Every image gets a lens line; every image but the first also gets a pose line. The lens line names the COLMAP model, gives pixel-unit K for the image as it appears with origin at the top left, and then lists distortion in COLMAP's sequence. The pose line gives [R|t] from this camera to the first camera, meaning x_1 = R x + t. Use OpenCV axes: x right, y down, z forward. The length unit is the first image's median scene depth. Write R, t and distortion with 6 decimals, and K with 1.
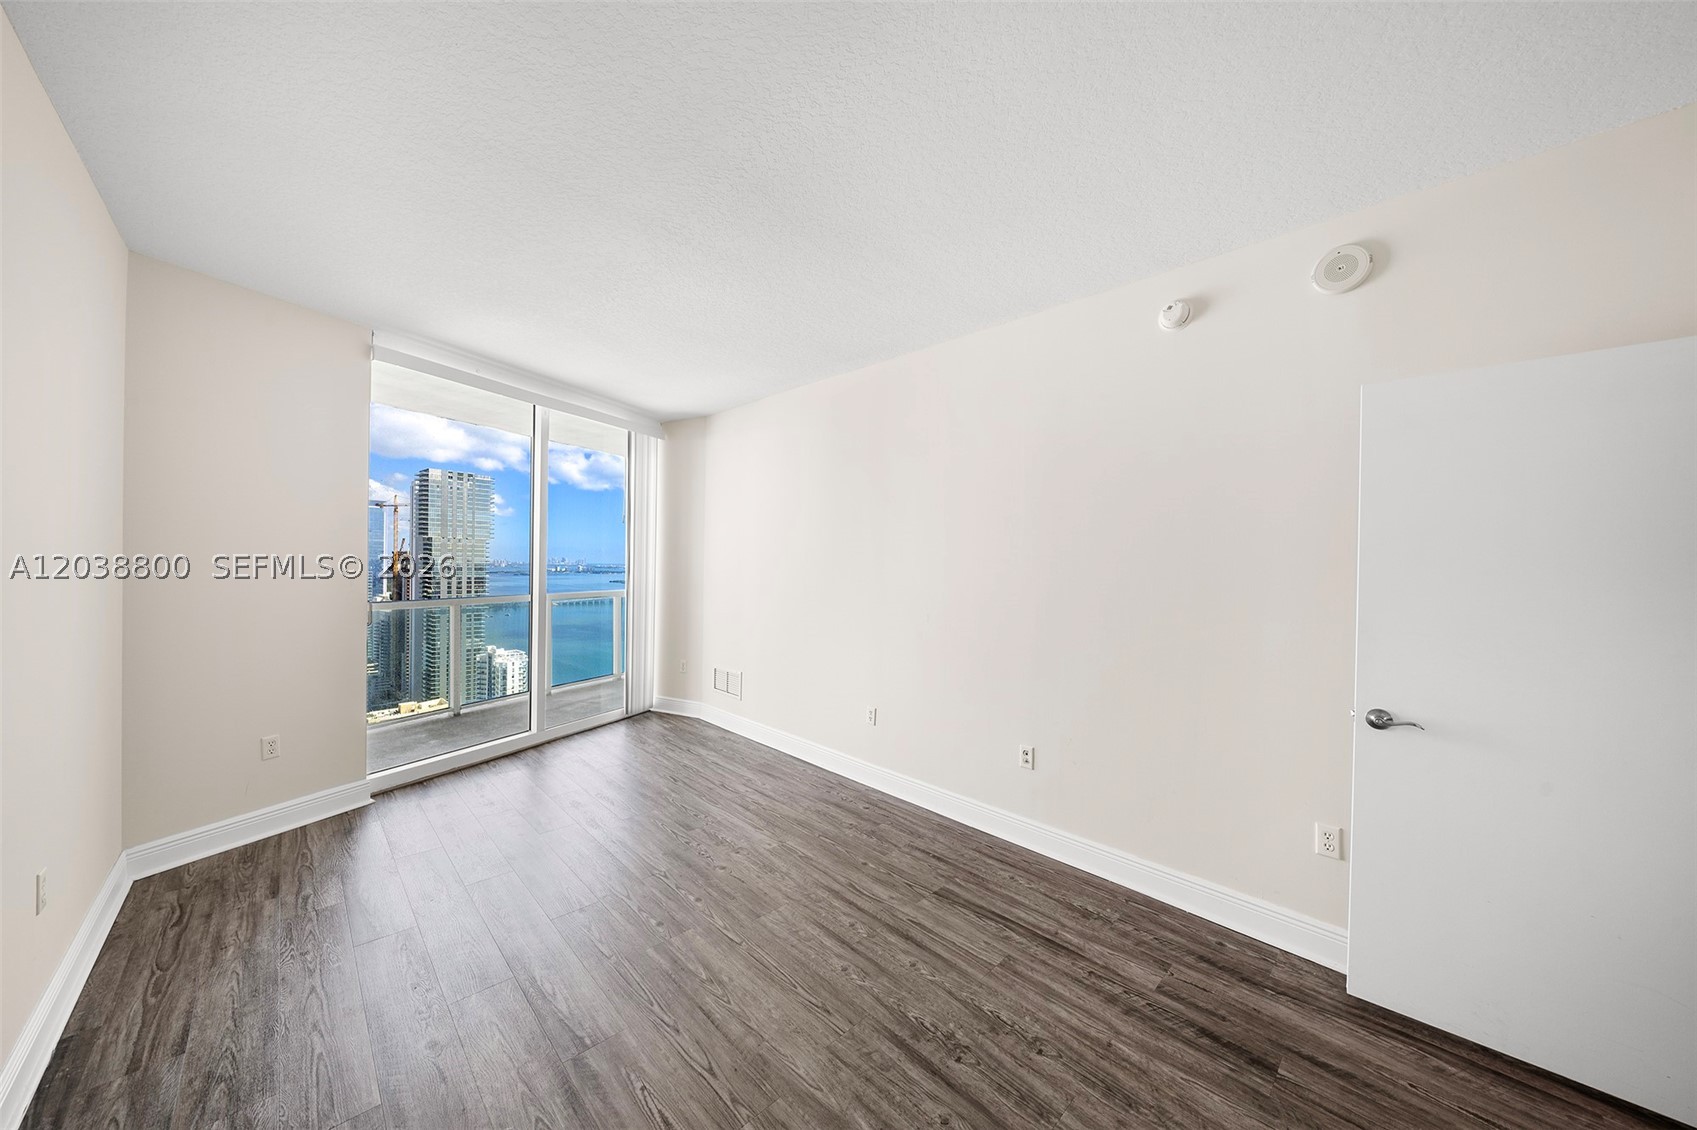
lens RADIAL K [[568.2, 0, 843.9], [0, 568.2, 573.0], [0, 0, 1]] dist [-0.011983, -0.000040]
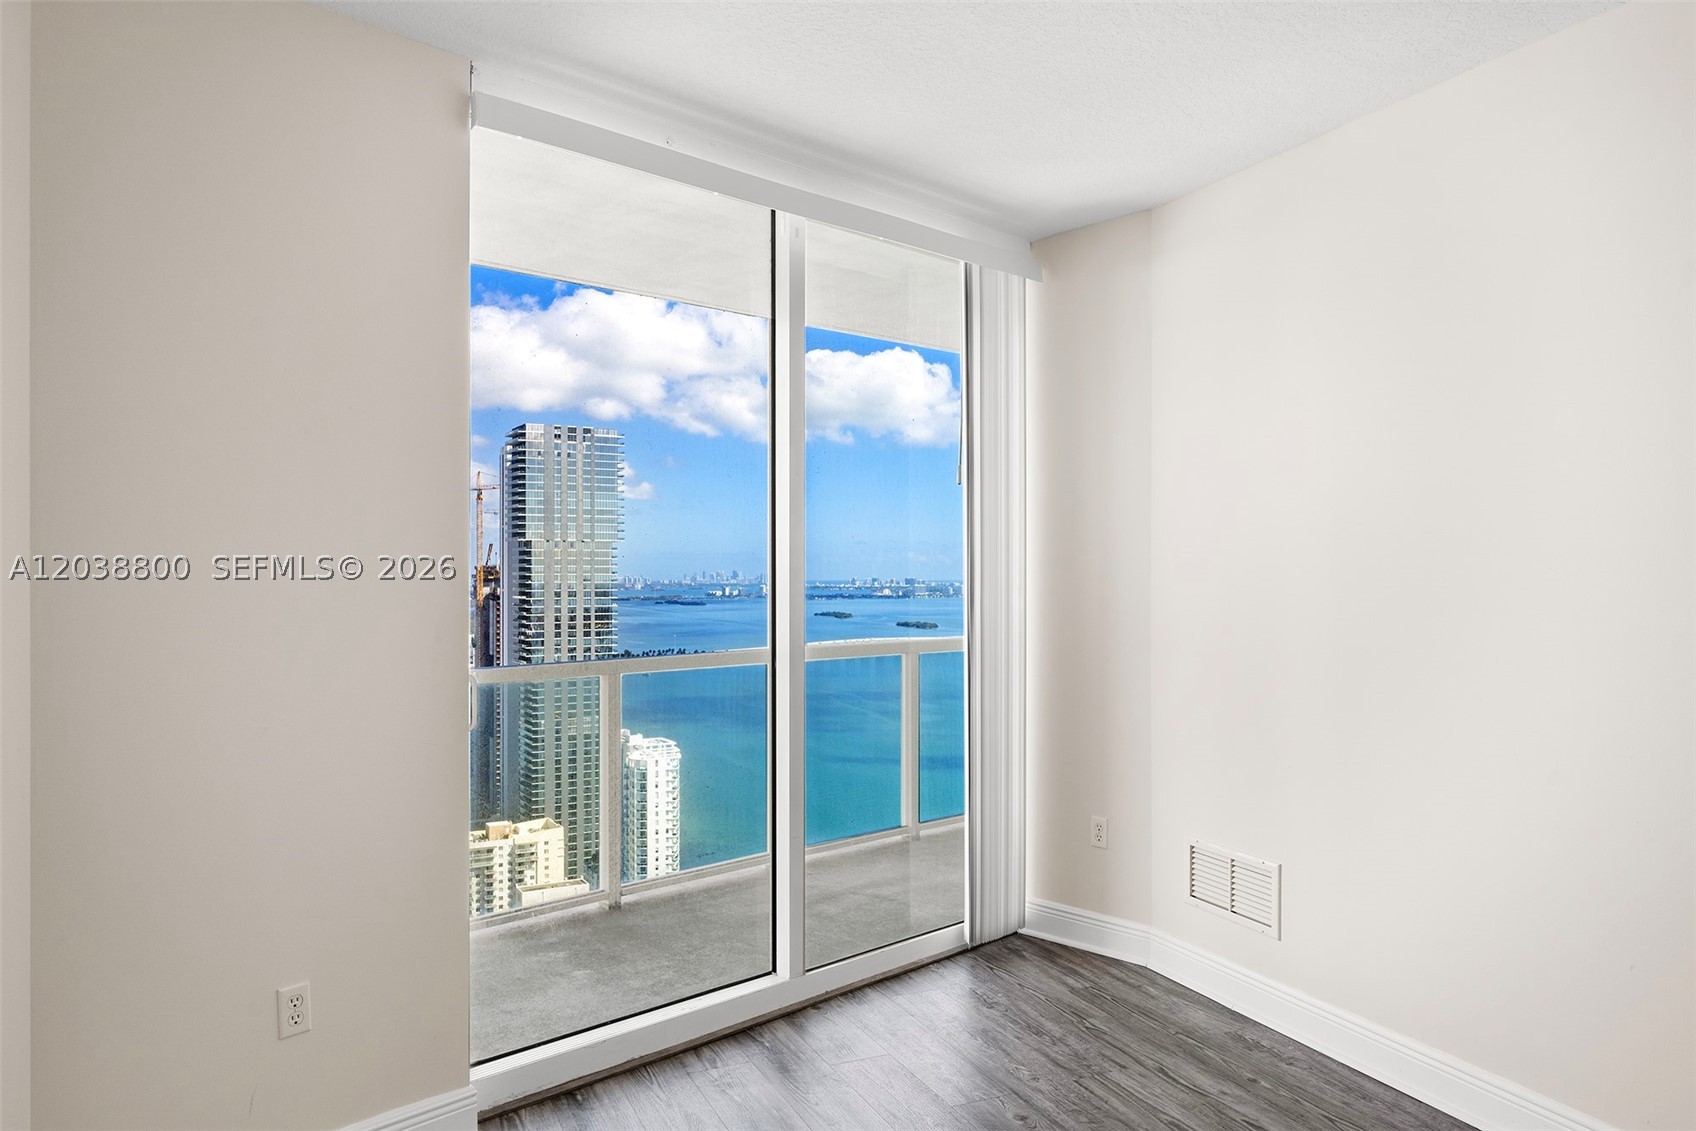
lens RADIAL K [[1145.6, 0, 842.3], [0, 1145.6, 581.9], [0, 0, 1]] dist [-0.006423, -0.002148]
pose [[0.934212, -0.016144, -0.356352, -0.145636], [0.012033, 0.999833, -0.013751, -0.004395], [0.356515, 0.008558, 0.934250, 0.153892]]
